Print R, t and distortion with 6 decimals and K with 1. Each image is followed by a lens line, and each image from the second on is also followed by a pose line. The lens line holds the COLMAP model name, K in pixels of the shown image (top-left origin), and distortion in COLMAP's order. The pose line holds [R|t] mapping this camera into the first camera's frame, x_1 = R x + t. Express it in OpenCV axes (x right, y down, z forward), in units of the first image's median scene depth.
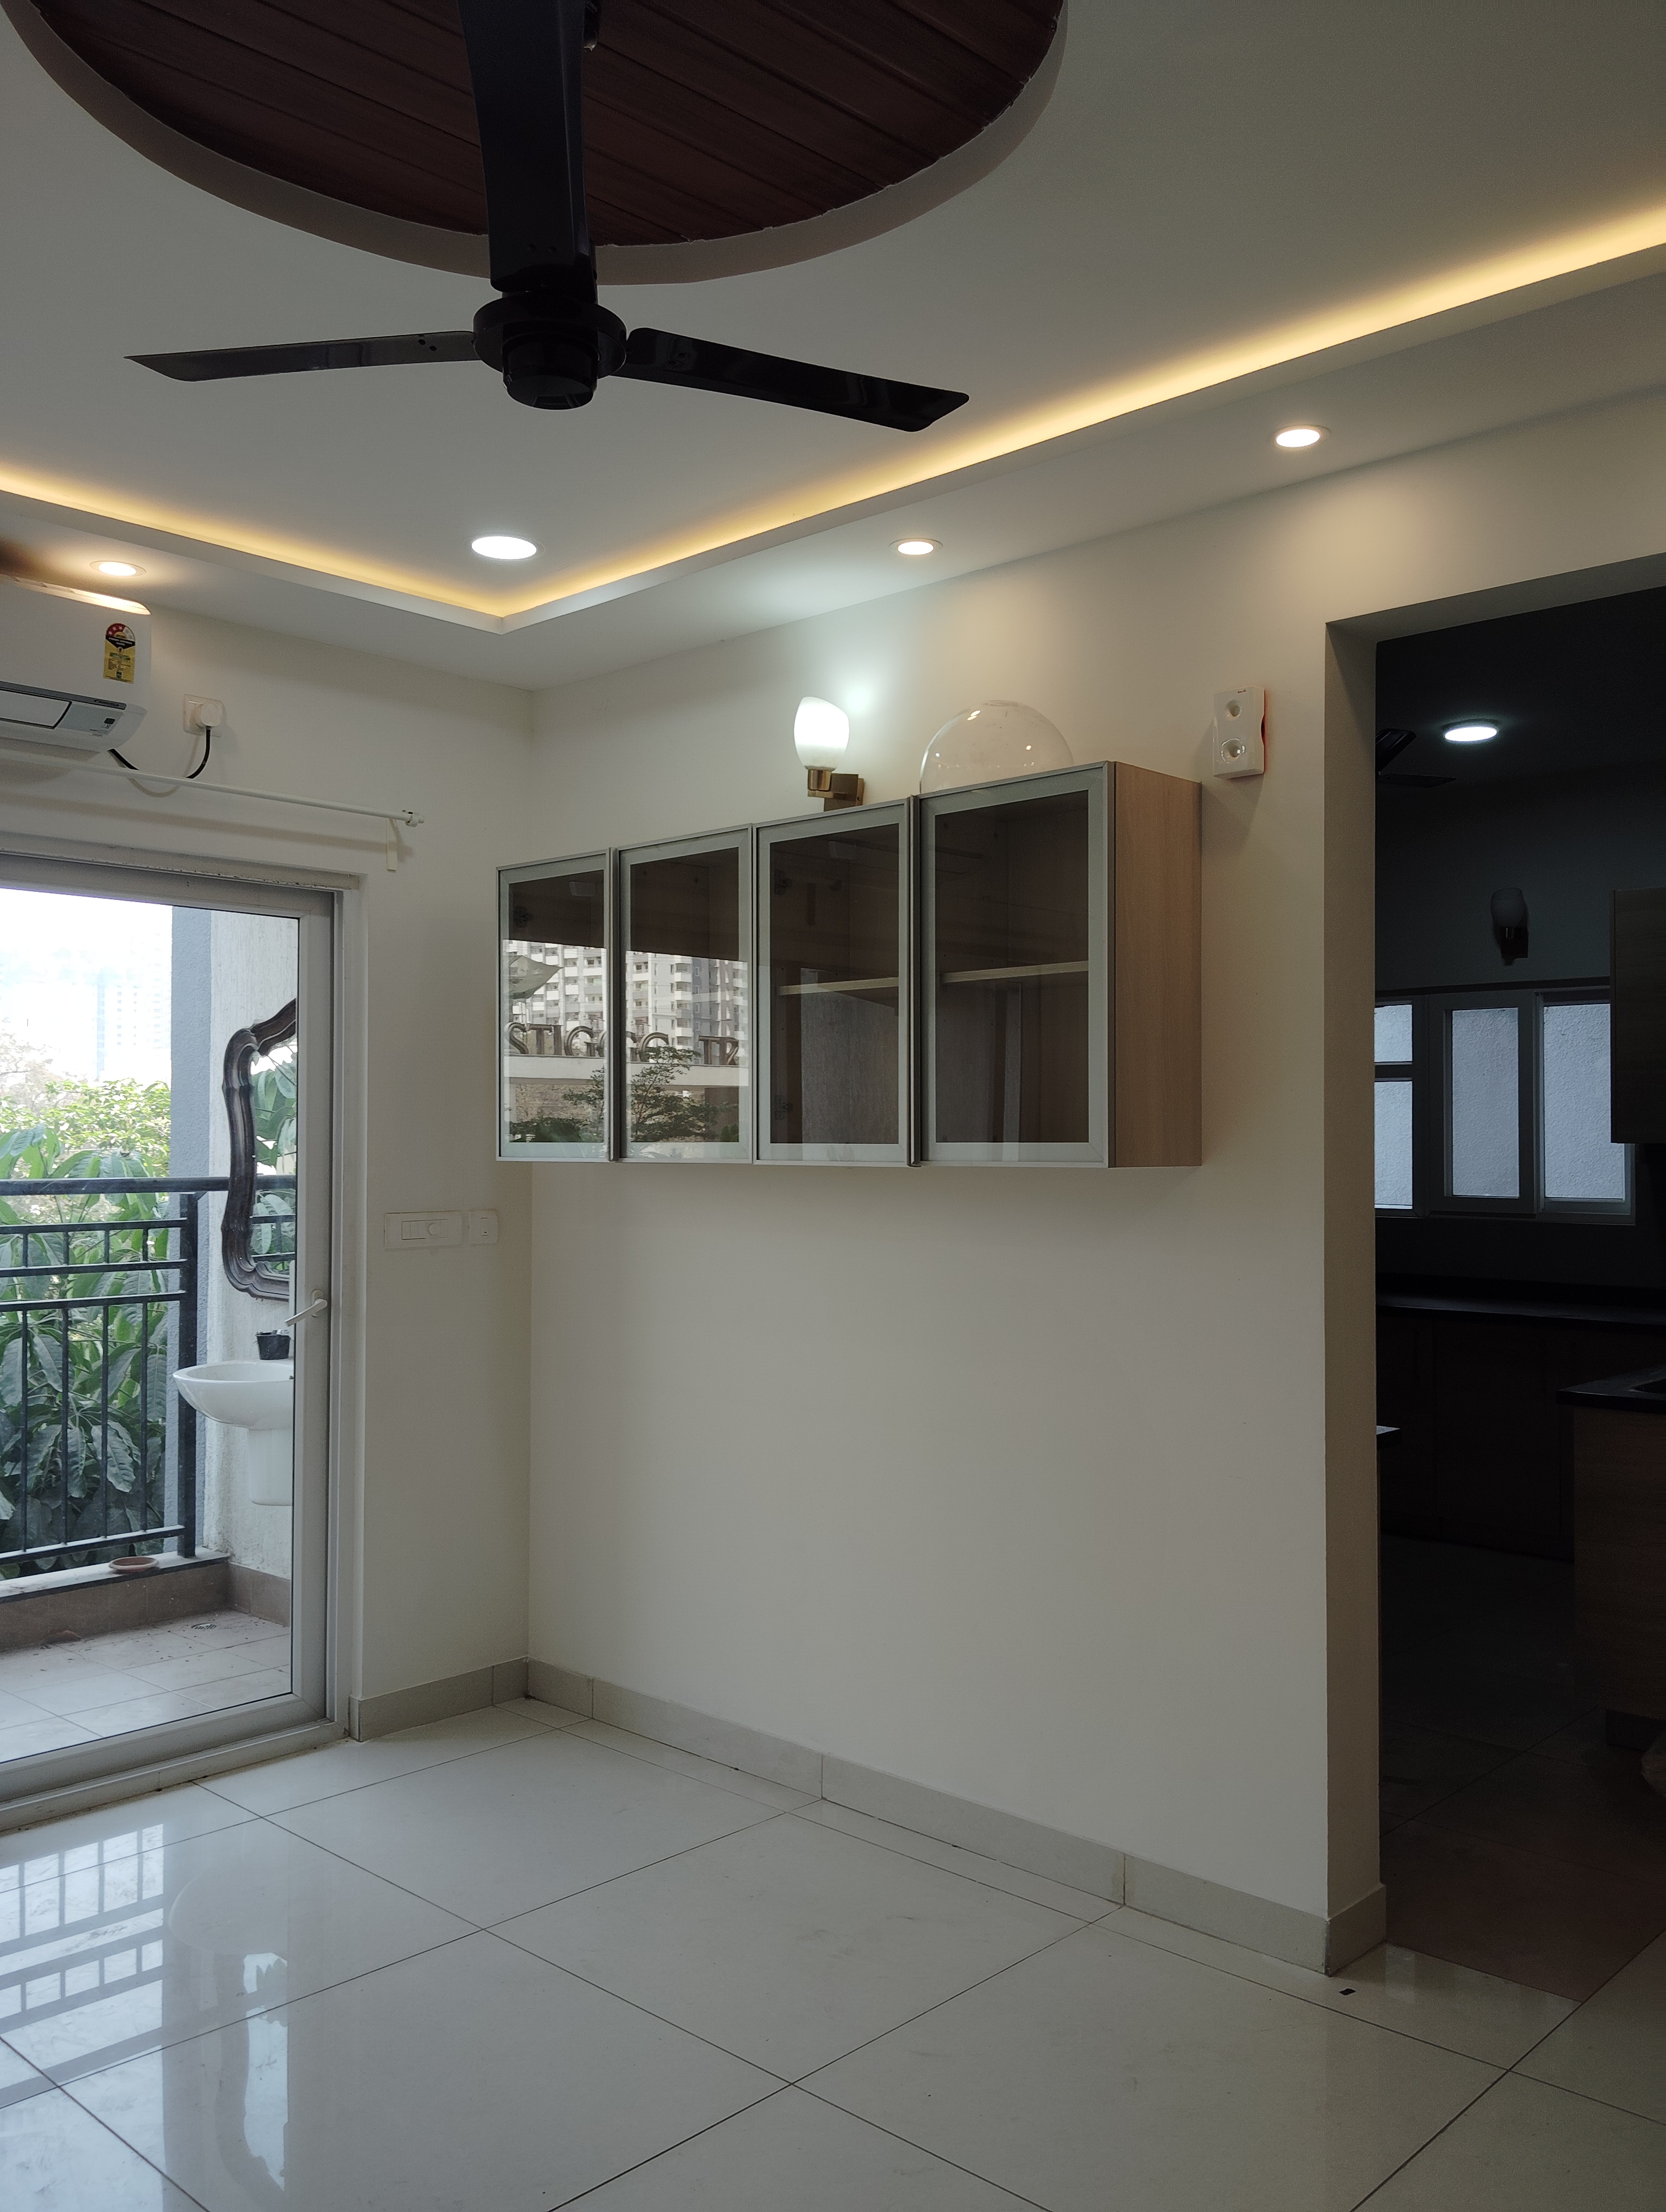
lens RADIAL K [[1813.2, 0, 830.4], [0, 1813.2, 1103.8], [0, 0, 1]] dist [0.048963, -0.076744]
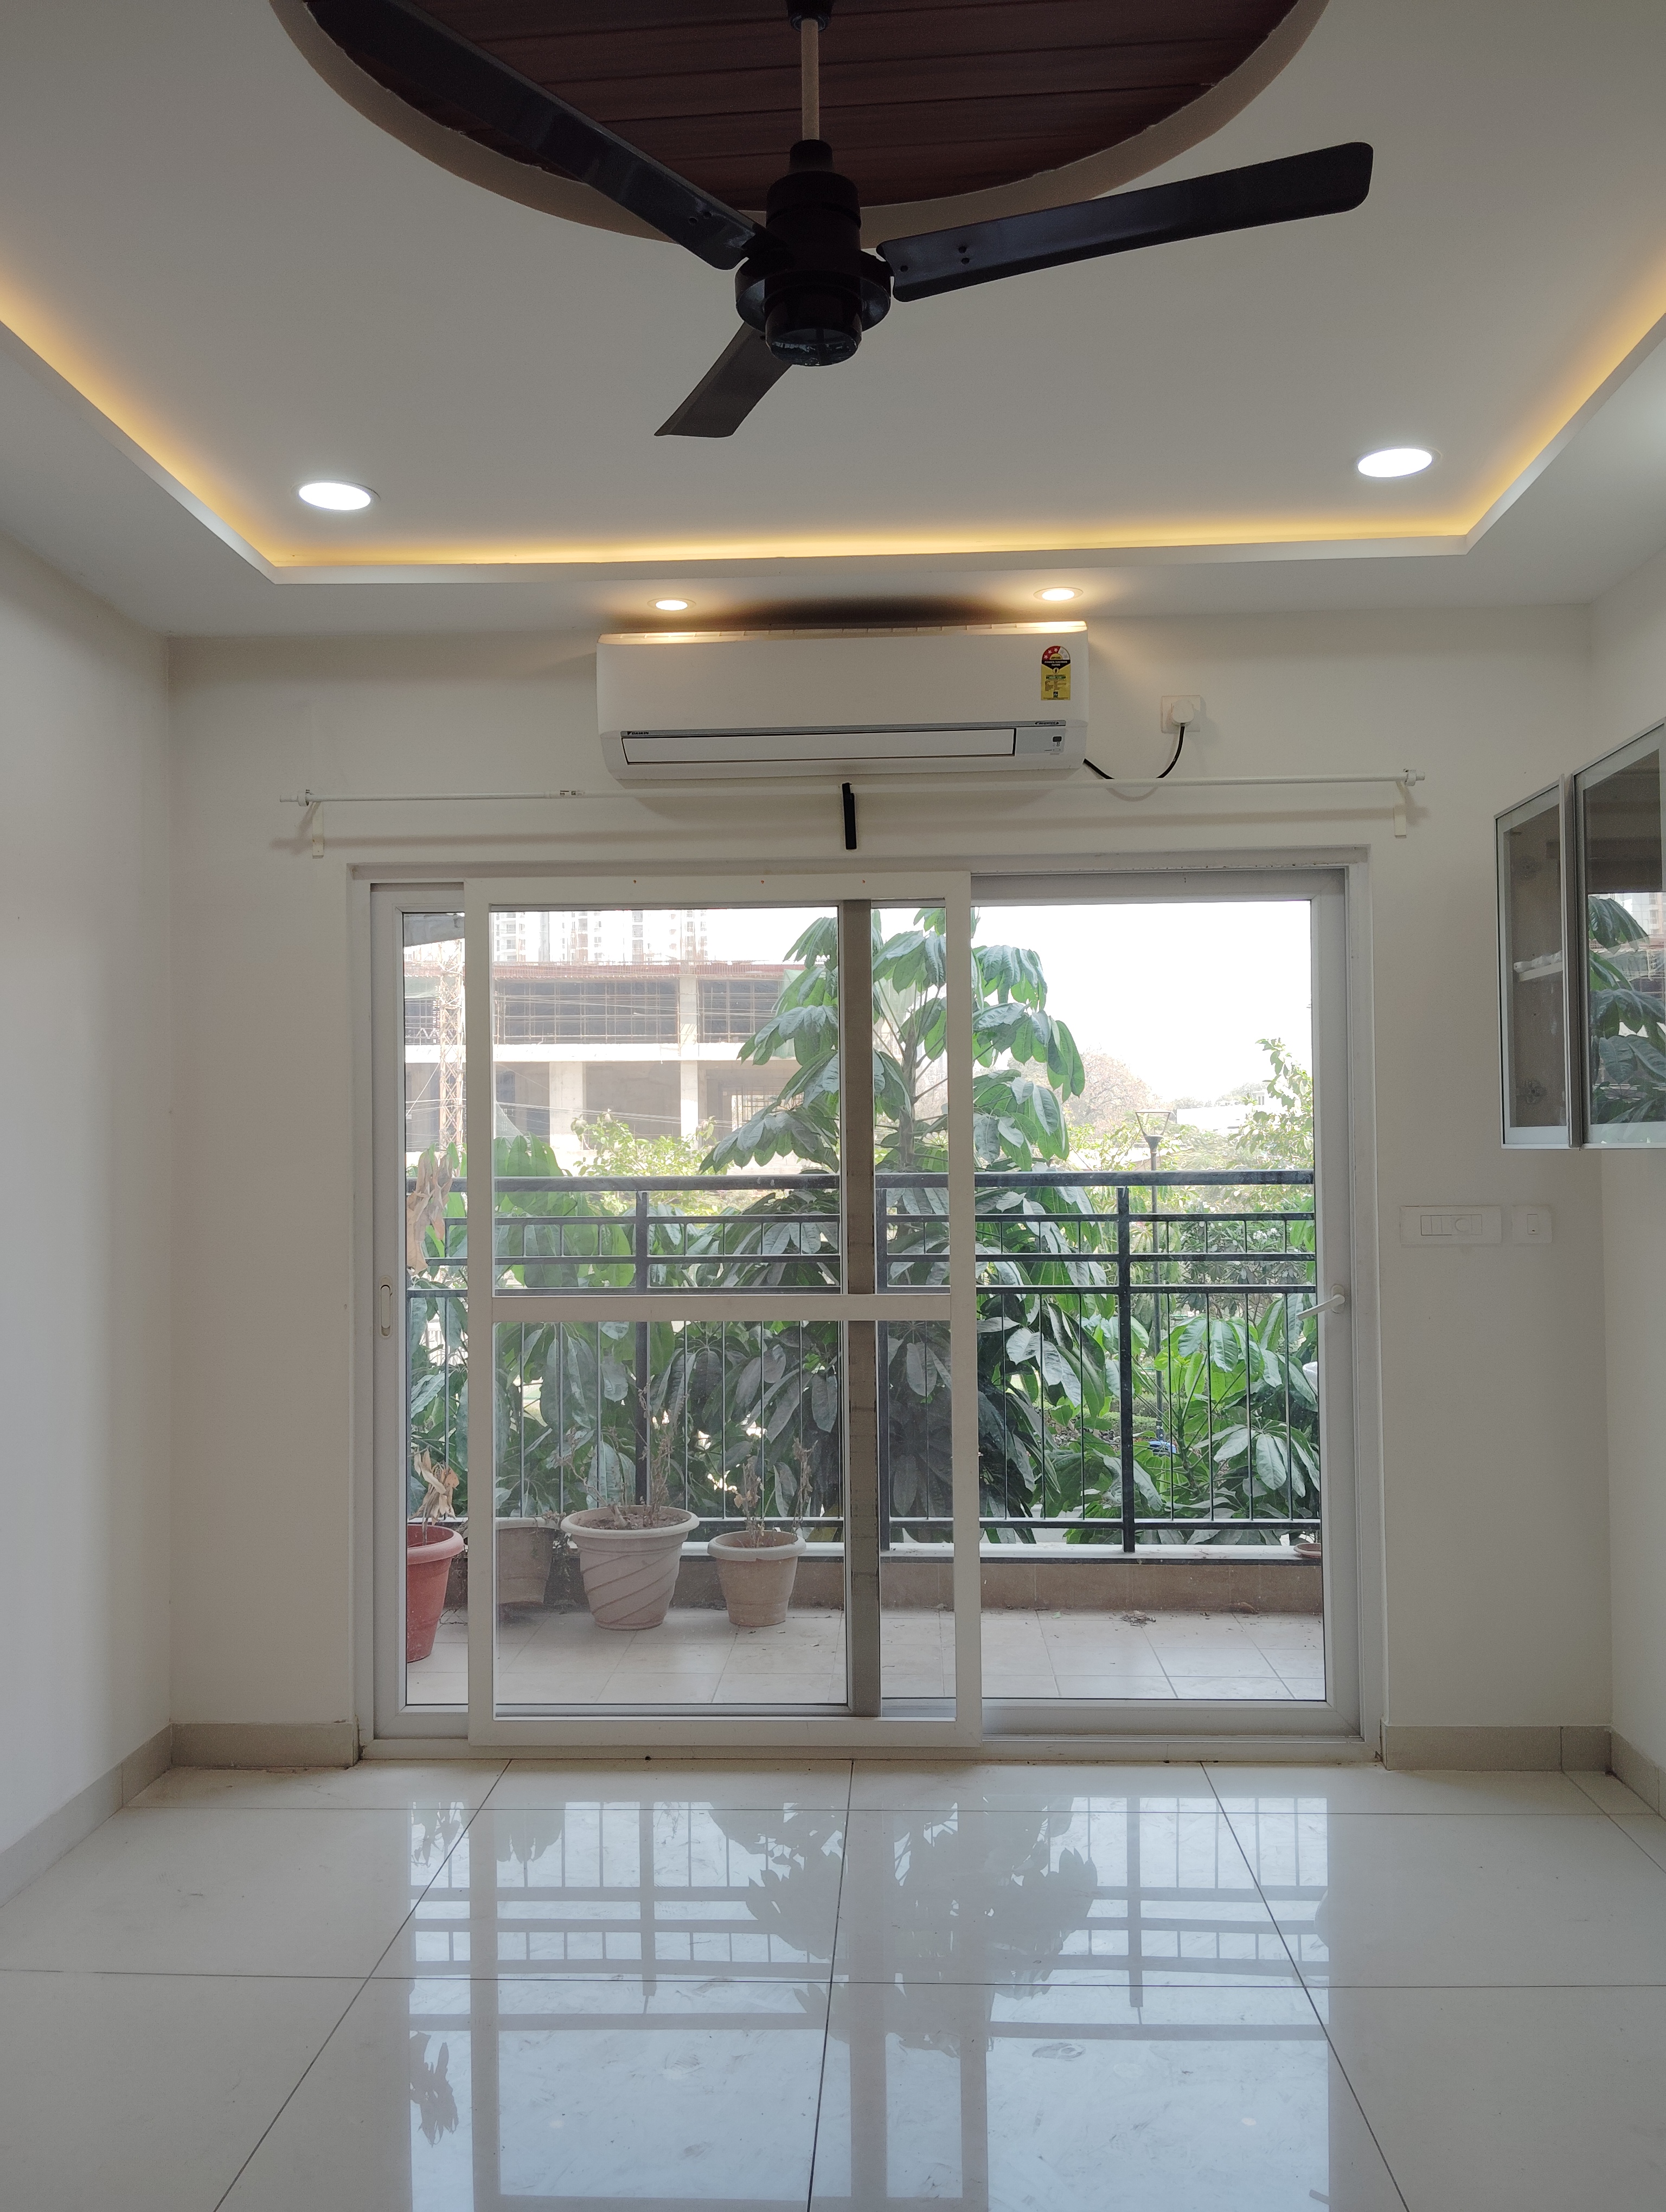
lens RADIAL K [[1813.2, 0, 837.6], [0, 1813.2, 1106.9], [0, 0, 1]] dist [0.048963, -0.076744]
pose [[0.646922, -0.027984, -0.762043, 0.279237], [0.030176, 0.999483, -0.011086, 0.011201], [0.761959, -0.015823, 0.647432, 0.181145]]
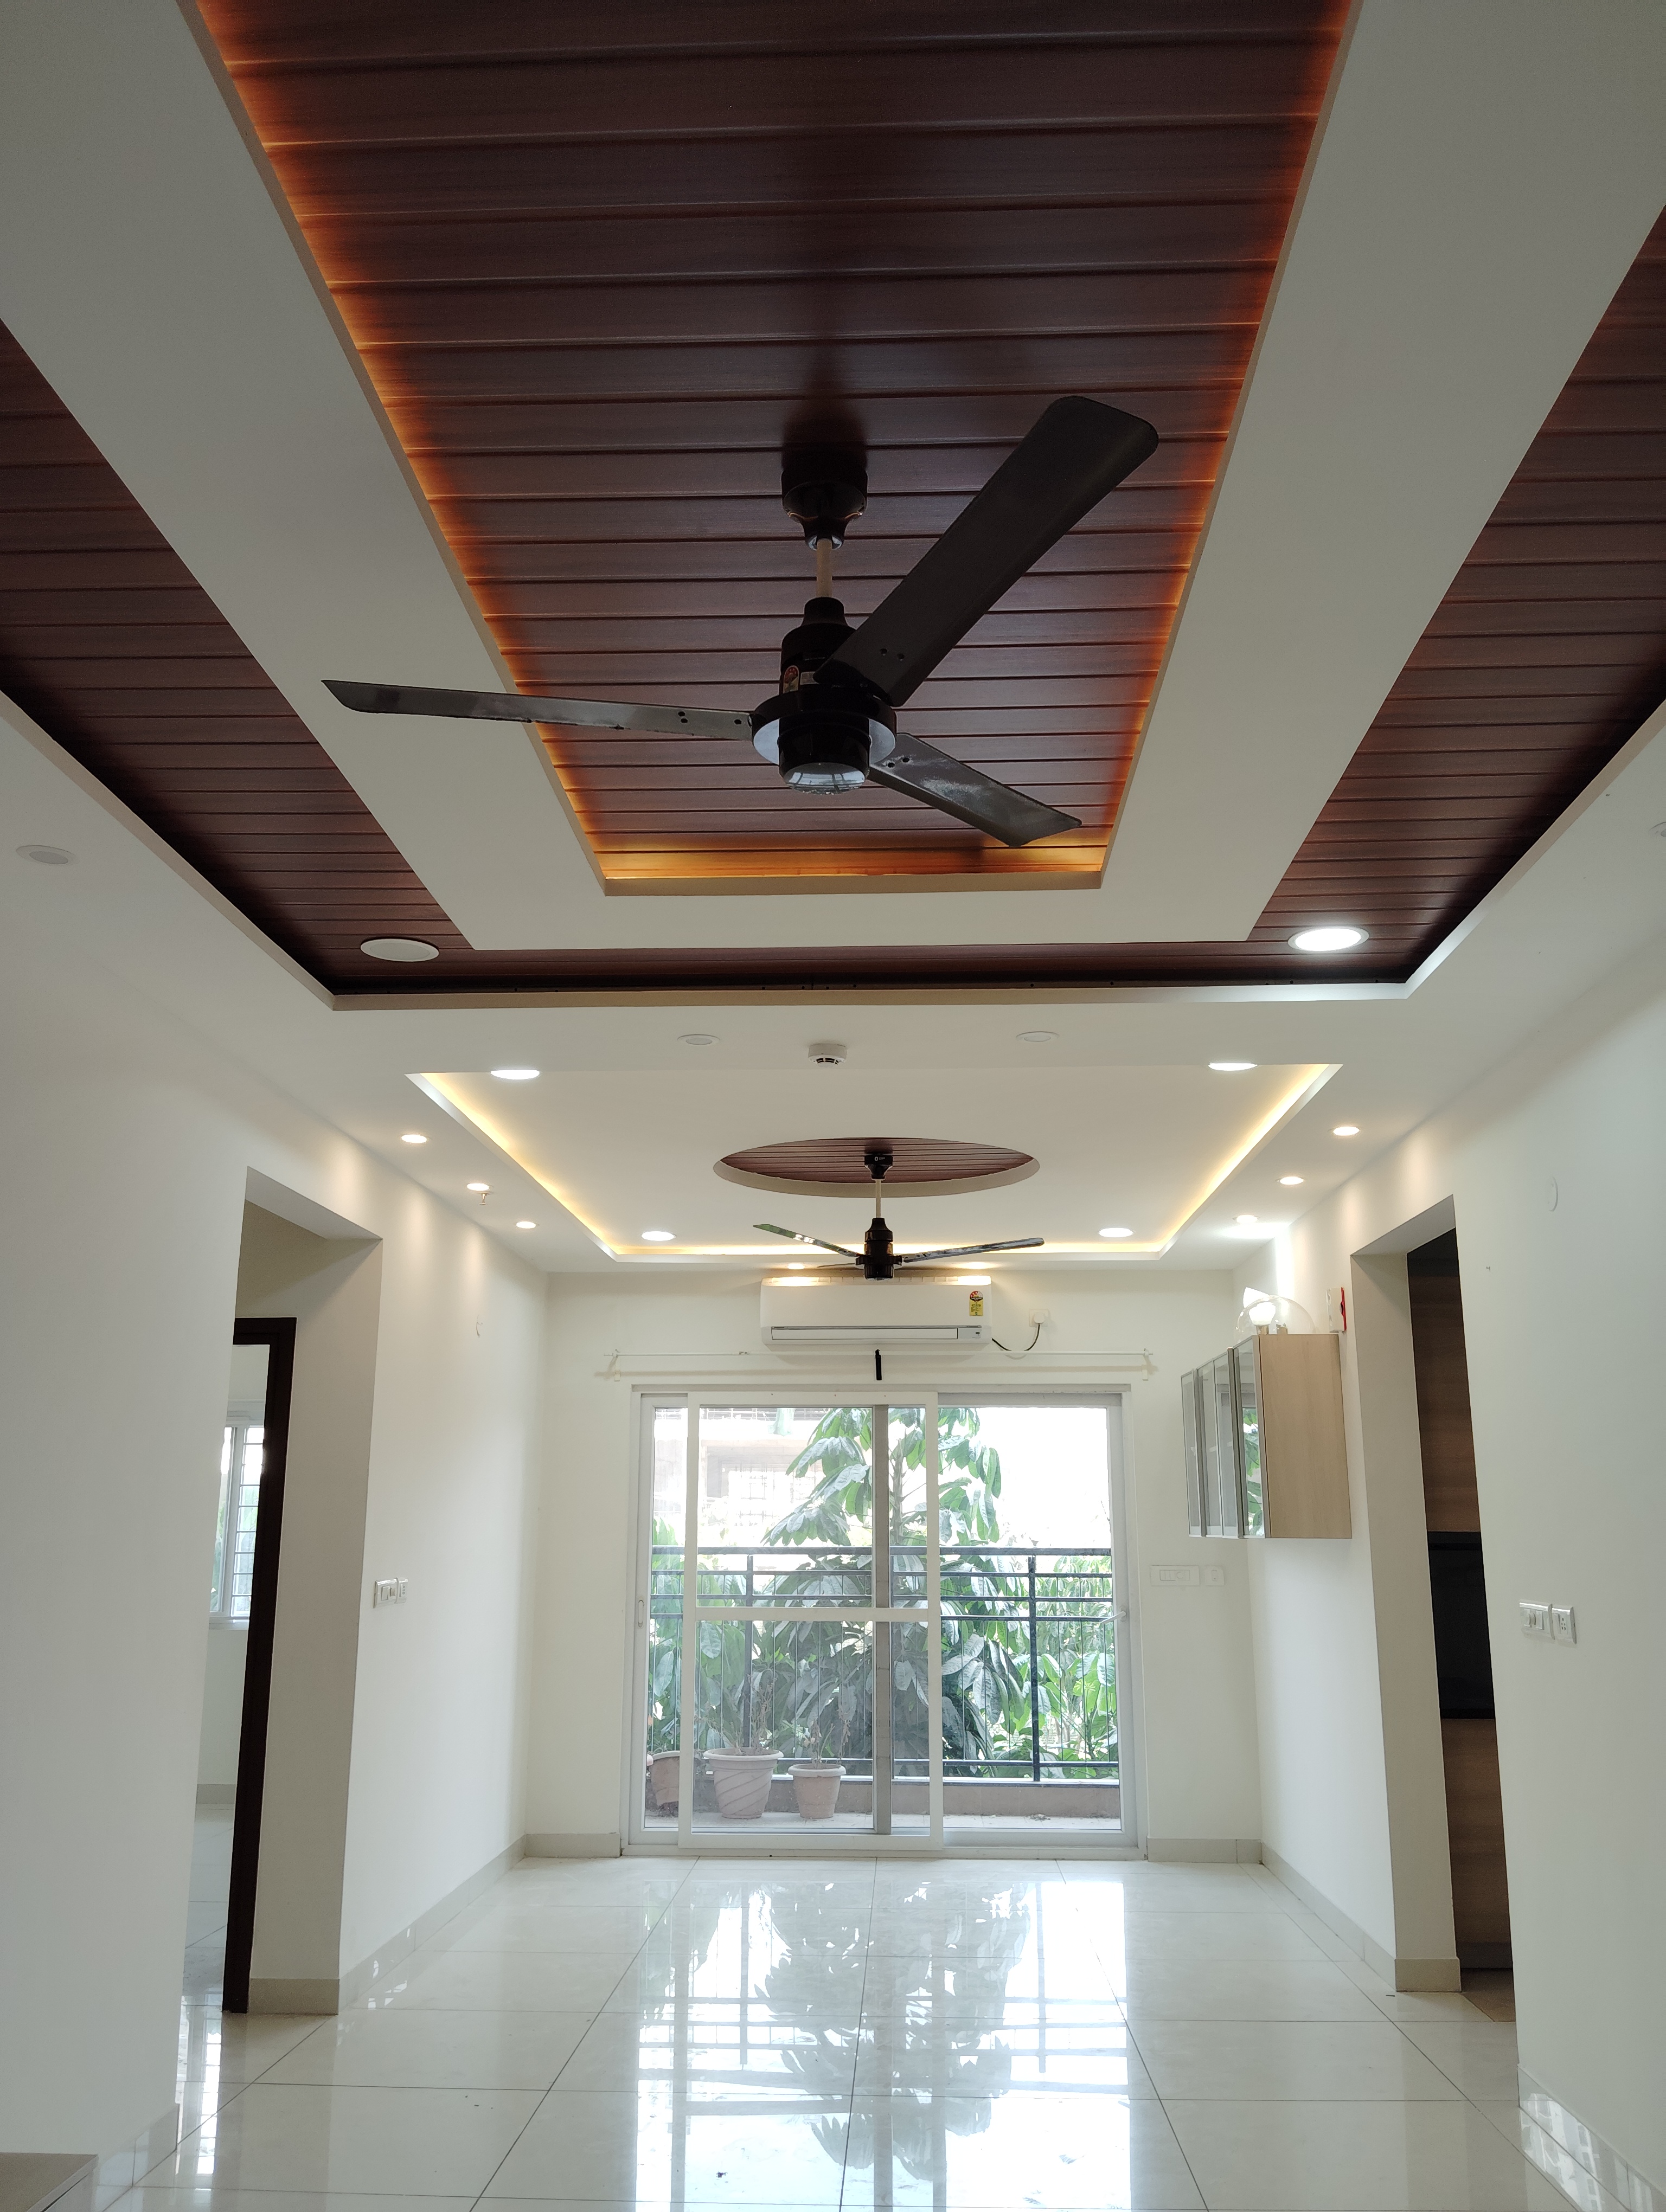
lens RADIAL K [[1813.2, 0, 814.7], [0, 1813.2, 1083.6], [0, 0, 1]] dist [0.048963, -0.076744]
pose [[0.647202, -0.184905, -0.739553, 1.019406], [0.017637, 0.973510, -0.227965, -0.001986], [0.762114, 0.134496, 0.633319, -0.526312]]
